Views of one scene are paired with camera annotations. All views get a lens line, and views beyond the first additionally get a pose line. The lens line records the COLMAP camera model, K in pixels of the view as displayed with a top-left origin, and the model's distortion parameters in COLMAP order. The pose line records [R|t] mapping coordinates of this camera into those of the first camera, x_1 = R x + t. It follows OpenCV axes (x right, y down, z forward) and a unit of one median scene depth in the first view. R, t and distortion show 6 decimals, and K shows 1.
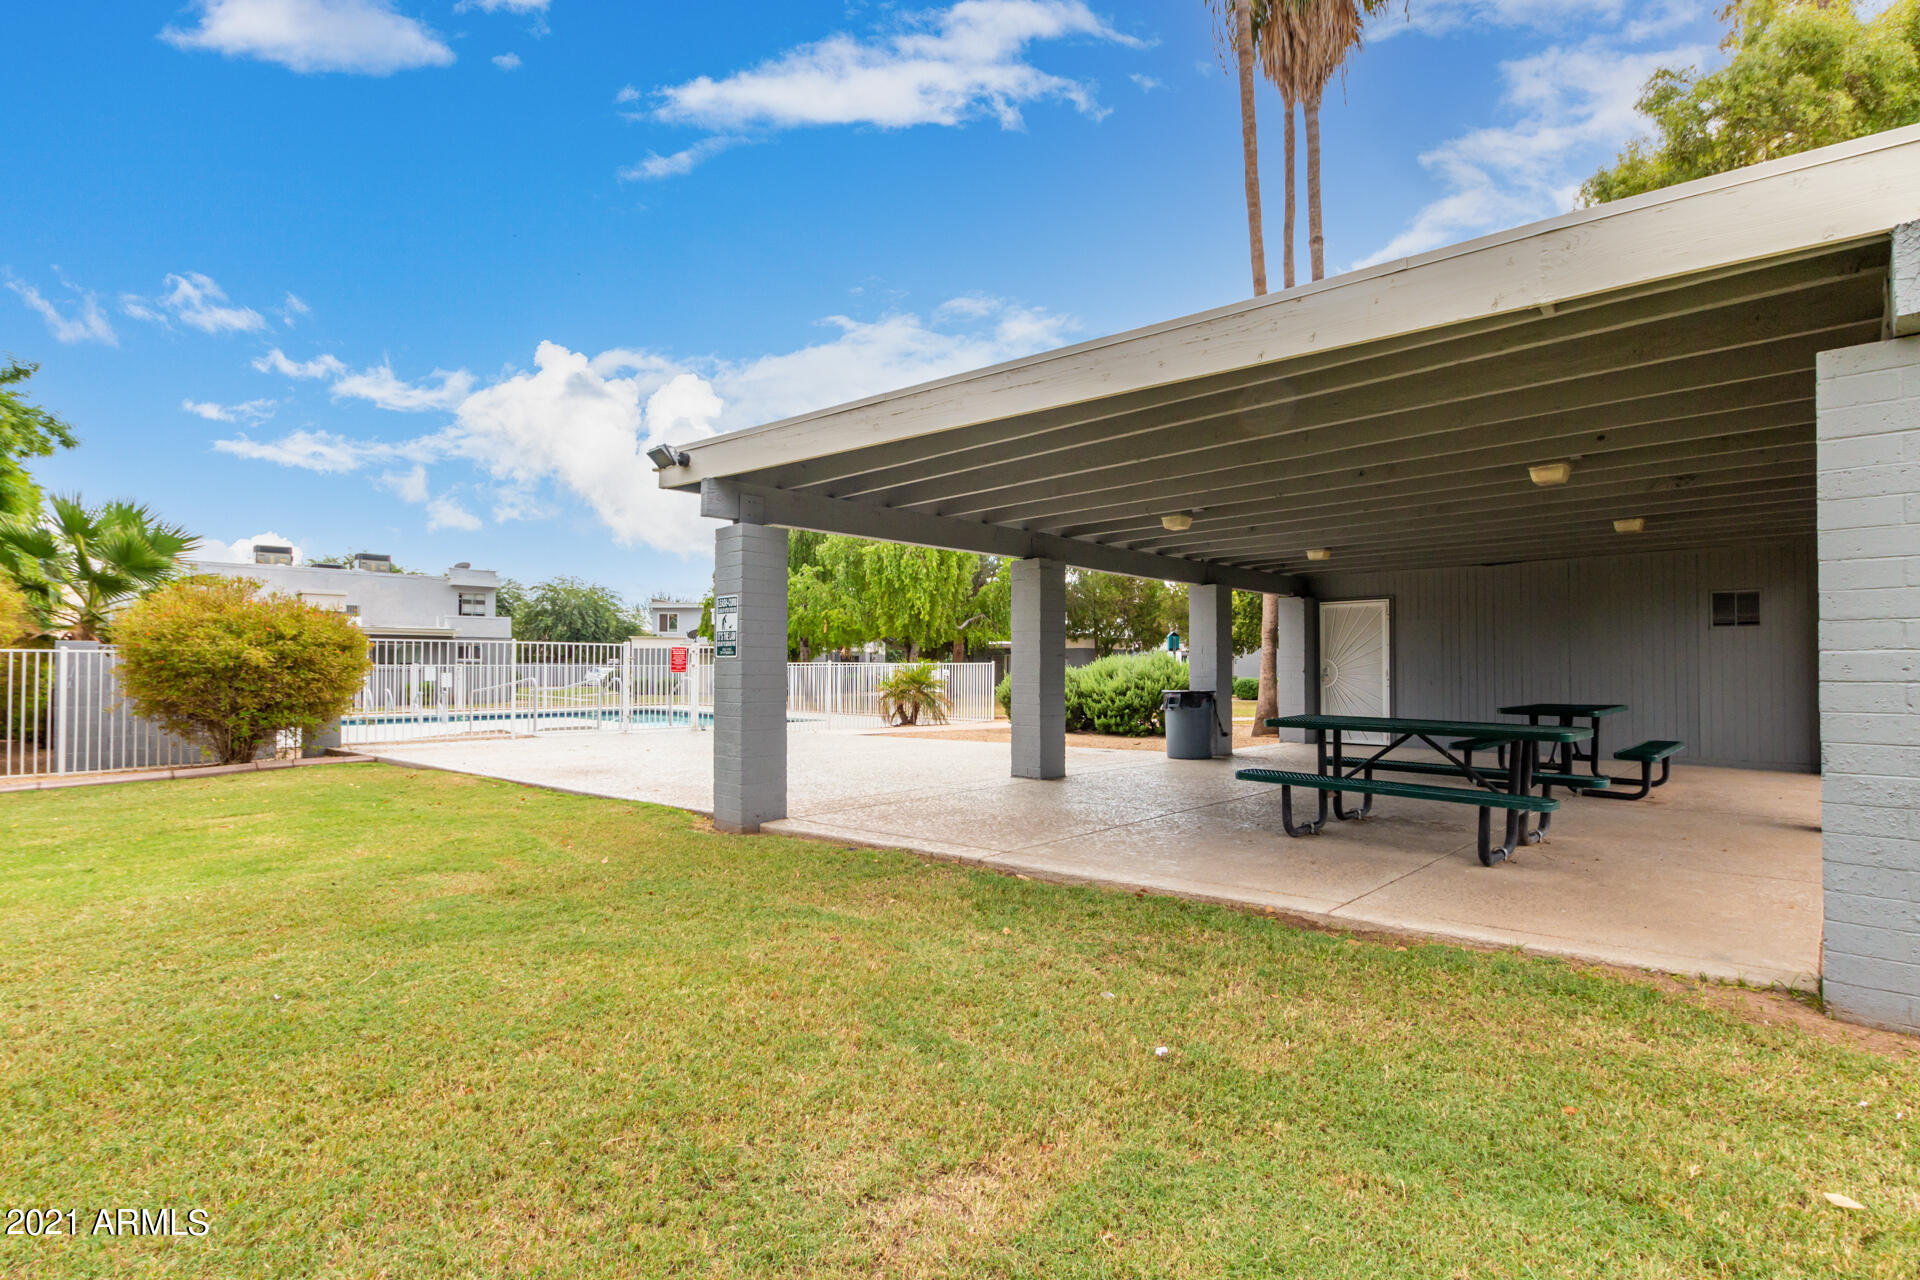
lens RADIAL K [[872.6, 0, 962.7], [0, 872.6, 650.3], [0, 0, 1]] dist [-0.000692, -0.000241]
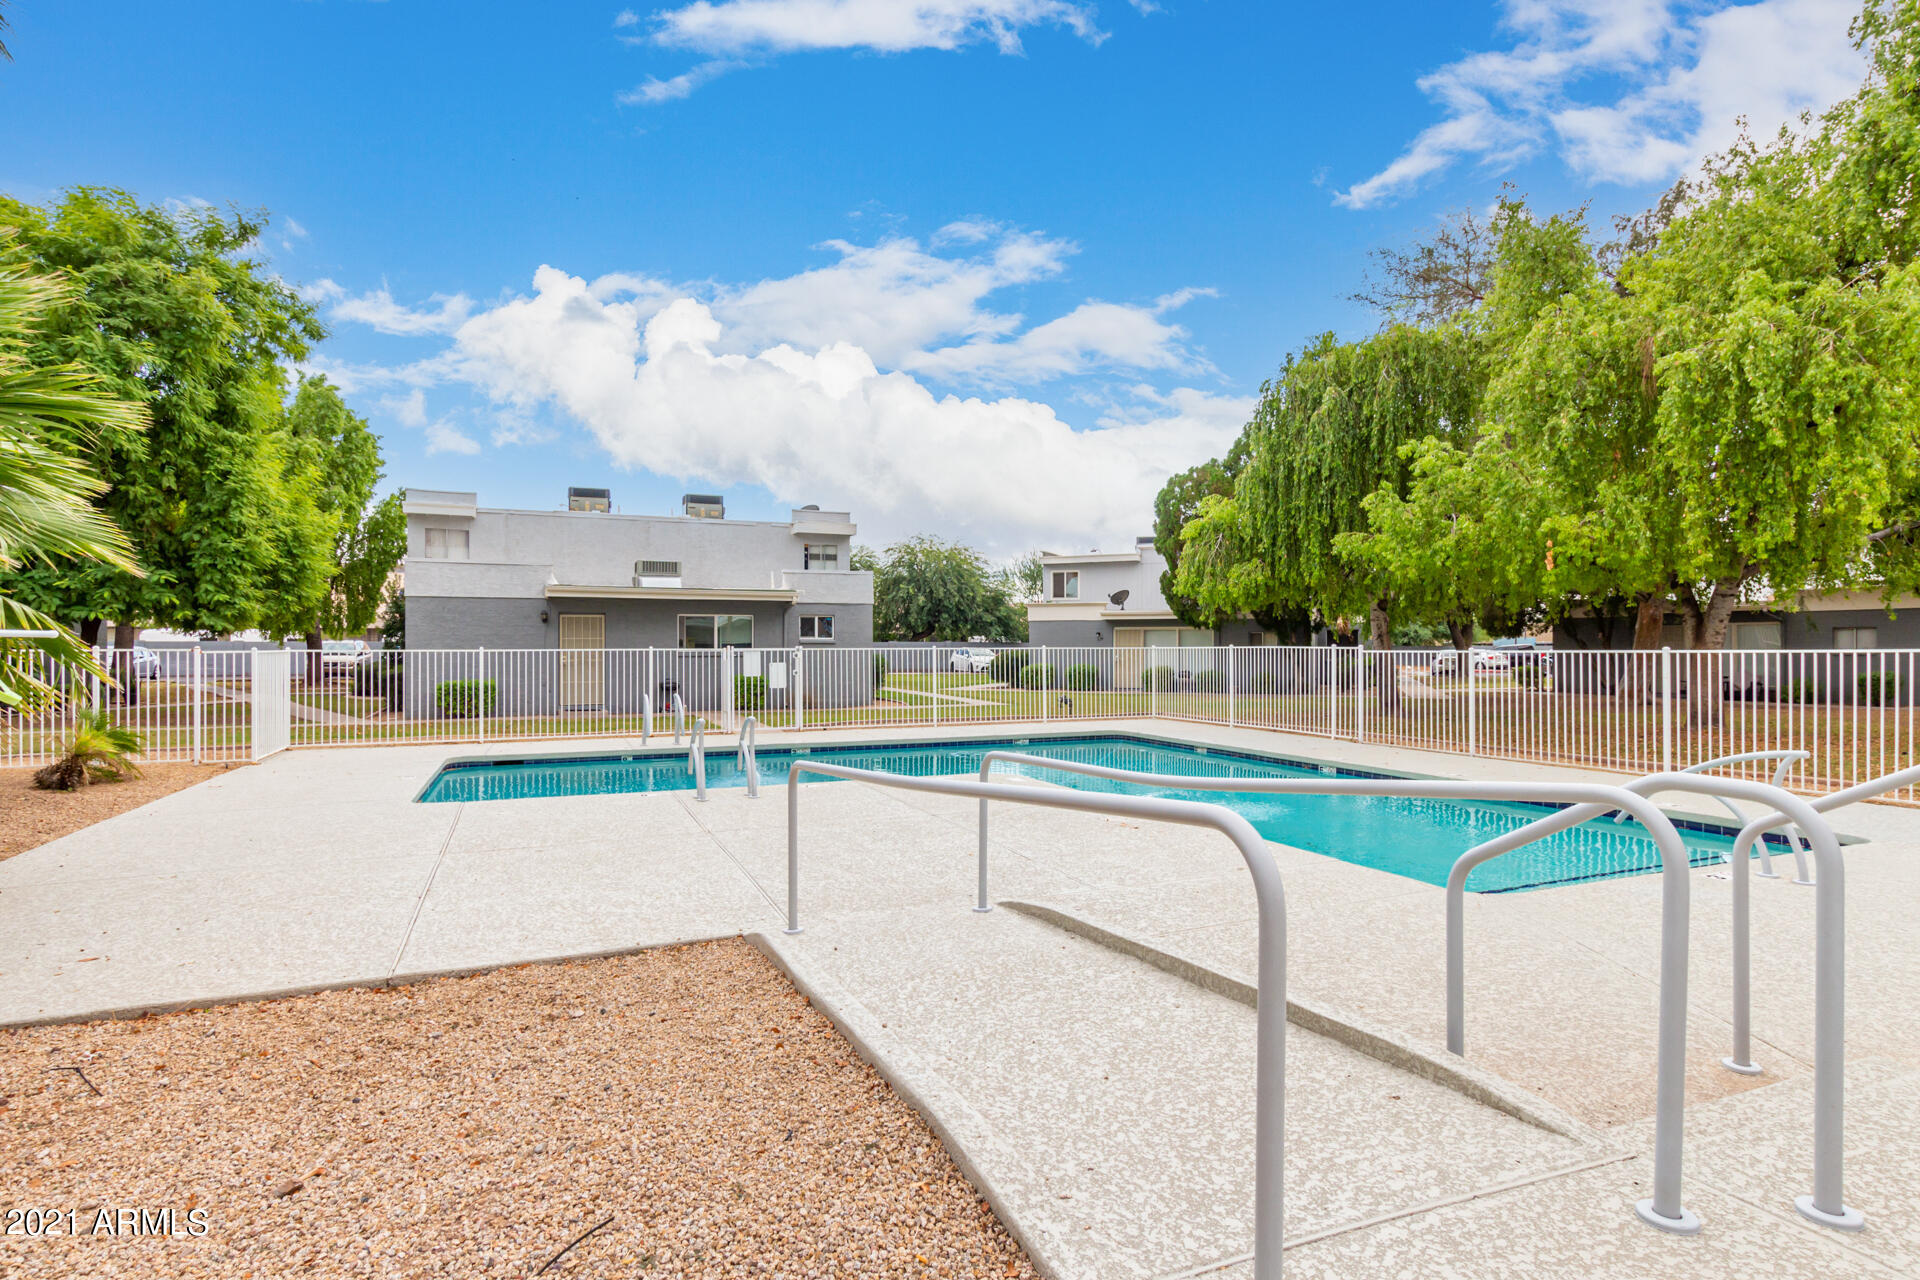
lens RADIAL K [[988.3, 0, 957.2], [0, 988.3, 640.1], [0, 0, 1]] dist [0.000740, 0.000097]
pose [[0.929178, -0.002760, -0.369623, -0.172623], [0.007933, 0.999891, 0.012478, 0.003702], [0.369548, -0.014526, 0.929098, 0.311122]]
